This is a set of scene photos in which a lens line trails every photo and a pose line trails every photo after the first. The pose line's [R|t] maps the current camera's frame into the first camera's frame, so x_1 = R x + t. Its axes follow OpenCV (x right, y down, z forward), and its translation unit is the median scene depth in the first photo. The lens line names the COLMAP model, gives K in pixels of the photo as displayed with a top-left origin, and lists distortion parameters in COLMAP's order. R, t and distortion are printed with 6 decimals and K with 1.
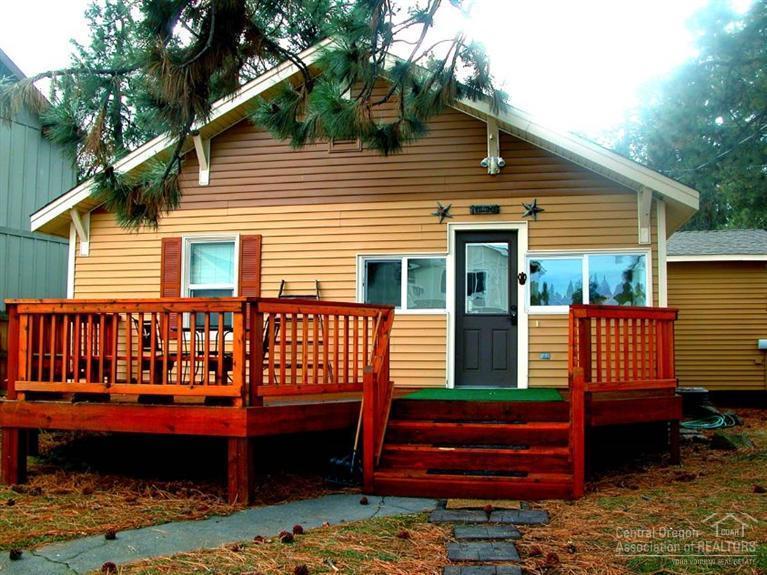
lens RADIAL K [[781.6, 0, 383.0], [0, 781.6, 291.4], [0, 0, 1]] dist [-0.107582, 0.000000]
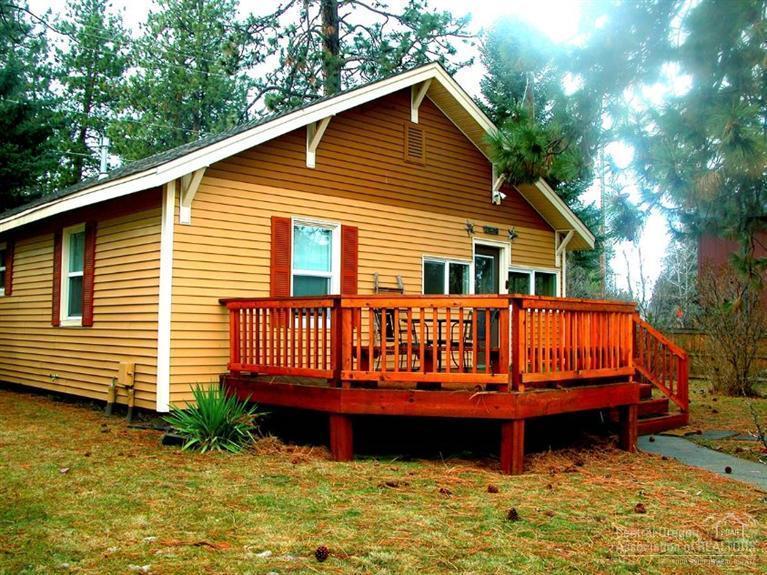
lens RADIAL K [[781.6, 0, 382.3], [0, 781.6, 284.7], [0, 0, 1]] dist [-0.107582, 0.000000]
pose [[0.586324, 0.056441, 0.808108, -1.014815], [-0.058966, 0.997897, -0.026914, 0.030770], [-0.807928, -0.031870, 0.588419, 0.375998]]
